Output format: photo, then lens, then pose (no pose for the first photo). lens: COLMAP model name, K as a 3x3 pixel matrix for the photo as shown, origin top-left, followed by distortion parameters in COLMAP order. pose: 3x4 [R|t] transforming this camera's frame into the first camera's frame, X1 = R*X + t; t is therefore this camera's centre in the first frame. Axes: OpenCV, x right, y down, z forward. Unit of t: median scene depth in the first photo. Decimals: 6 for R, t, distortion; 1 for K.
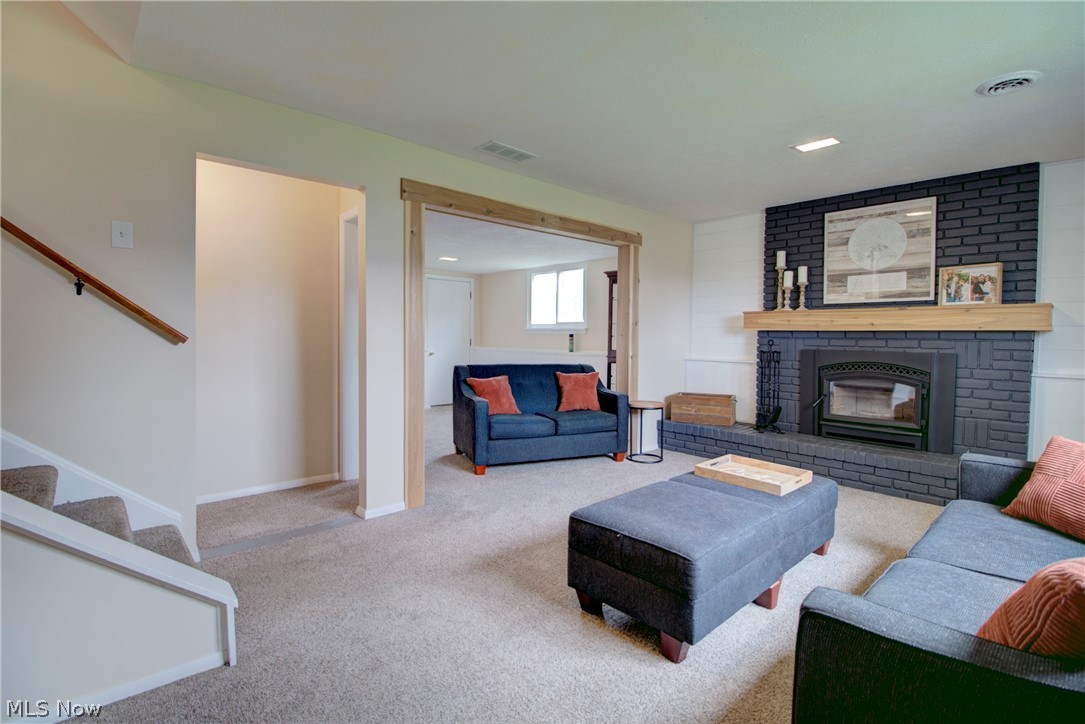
lens RADIAL K [[501.7, 0, 539.1], [0, 501.7, 349.7], [0, 0, 1]] dist [-0.000017, -0.014385]
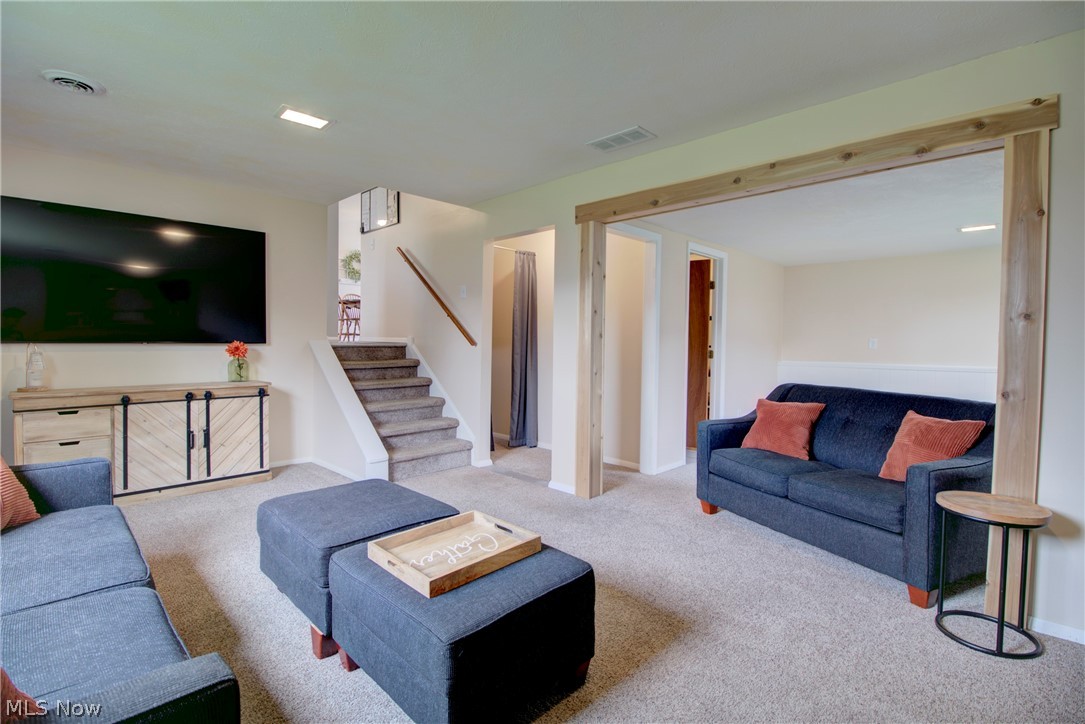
lens RADIAL K [[501.7, 0, 539.1], [0, 501.7, 349.7], [0, 0, 1]] dist [-0.000017, -0.014385]
pose [[0.058567, 0.008867, -0.998244, 0.716407], [-0.041221, 0.999129, 0.006457, -0.011732], [0.997432, 0.040770, 0.058881, 0.698318]]
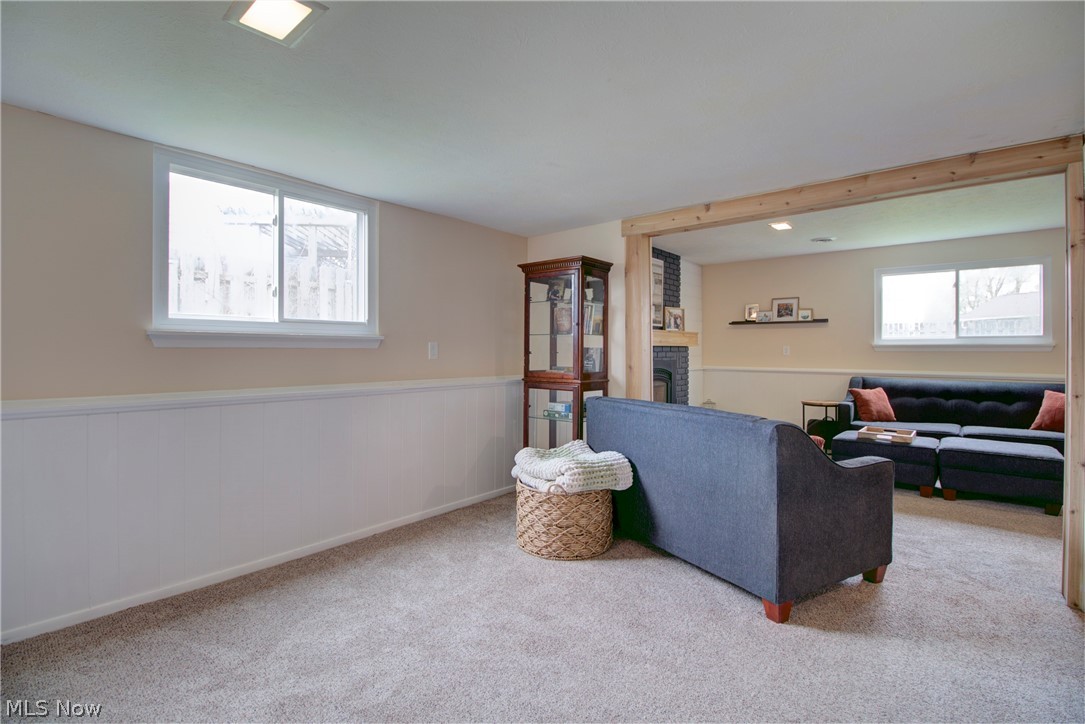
lens RADIAL K [[501.7, 0, 539.1], [0, 501.7, 349.7], [0, 0, 1]] dist [-0.000017, -0.014385]
pose [[-0.127711, -0.007472, 0.991783, -0.704792], [0.026506, 0.999589, 0.010943, -0.052836], [-0.991457, 0.027686, -0.127460, 1.548521]]
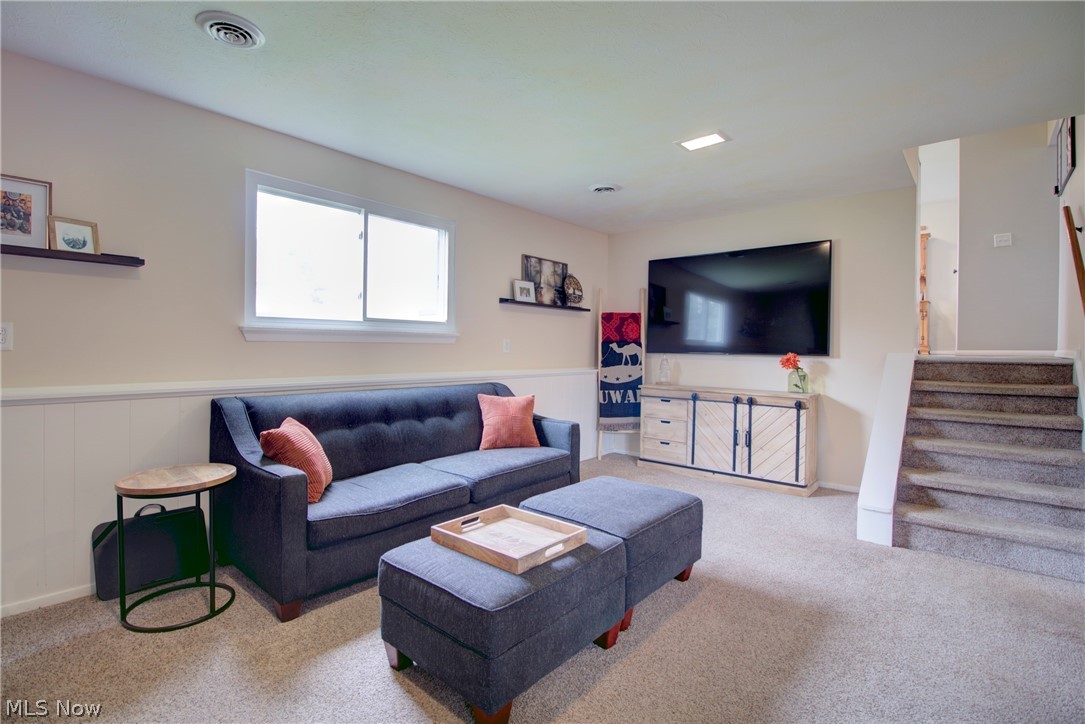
lens RADIAL K [[507.9, 0, 540.2], [0, 507.9, 348.5], [0, 0, 1]] dist [0.002027, -0.014855]
pose [[-0.992462, -0.020636, -0.120801, 0.313525], [-0.025032, 0.999074, 0.034987, -0.030416], [0.119967, 0.037747, -0.992060, 1.136016]]
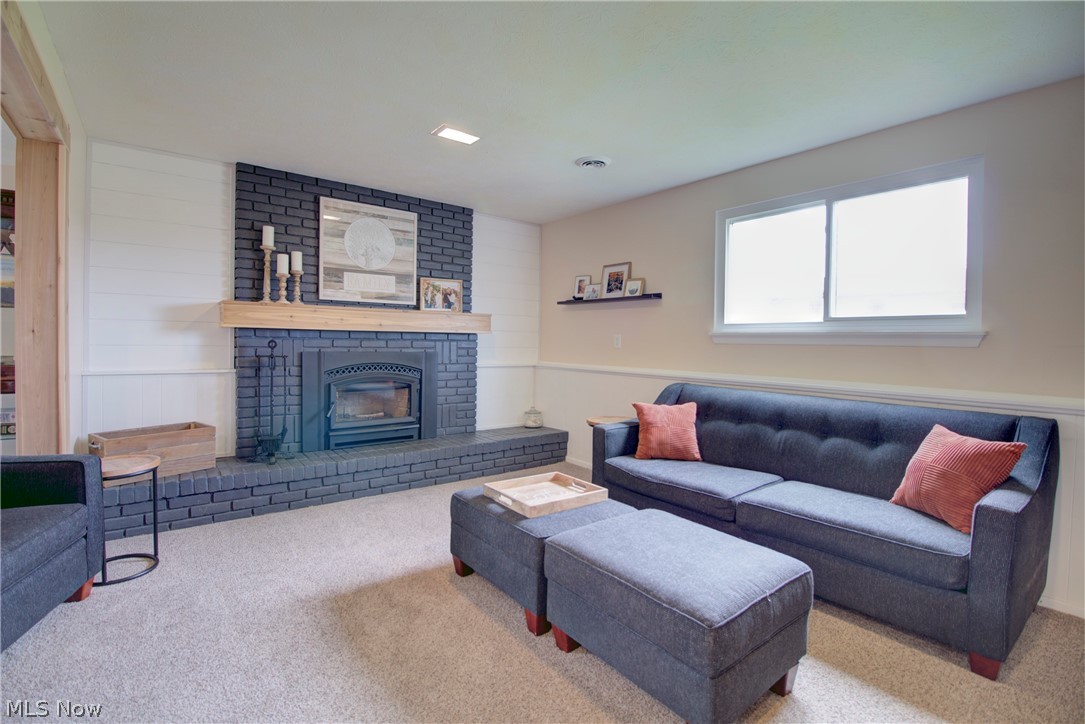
lens RADIAL K [[501.7, 0, 539.1], [0, 501.7, 349.7], [0, 0, 1]] dist [-0.000017, -0.014385]
pose [[0.080107, -0.024215, 0.996492, -0.311712], [0.014933, 0.999622, 0.023090, -0.020083], [-0.996674, 0.013031, 0.080438, 0.617024]]
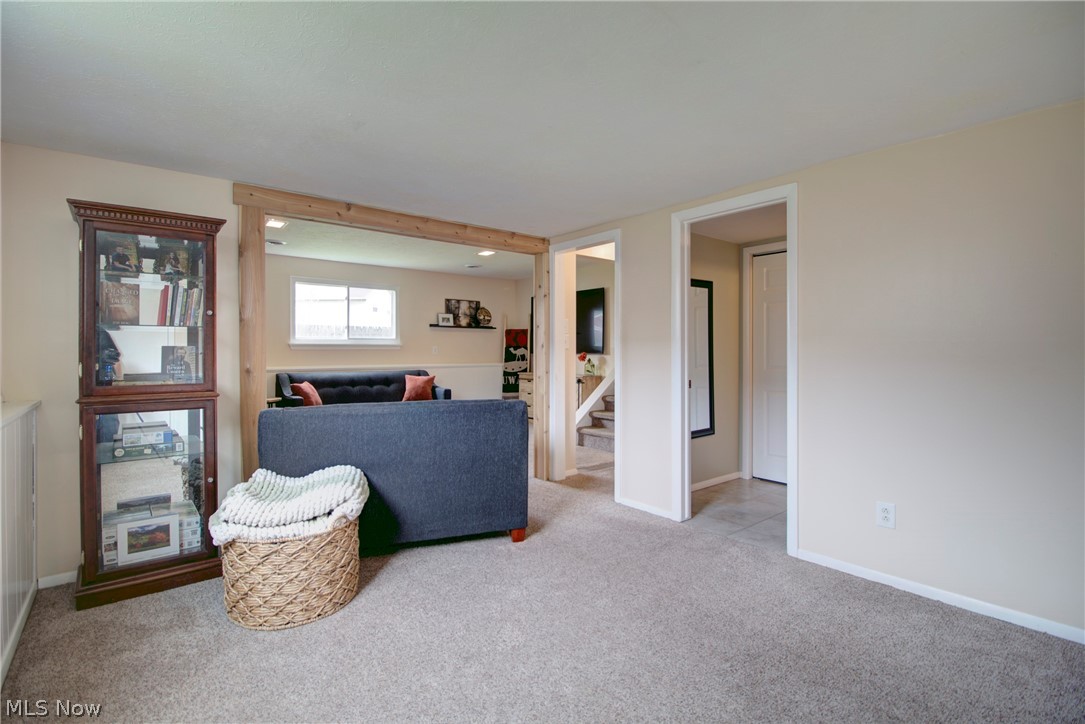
lens RADIAL K [[501.7, 0, 539.1], [0, 501.7, 349.7], [0, 0, 1]] dist [-0.000017, -0.014385]
pose [[-0.998774, -0.008392, 0.048777, -0.261569], [-0.006842, 0.999469, 0.031865, -0.064101], [-0.049019, 0.031493, -0.998301, 1.992391]]
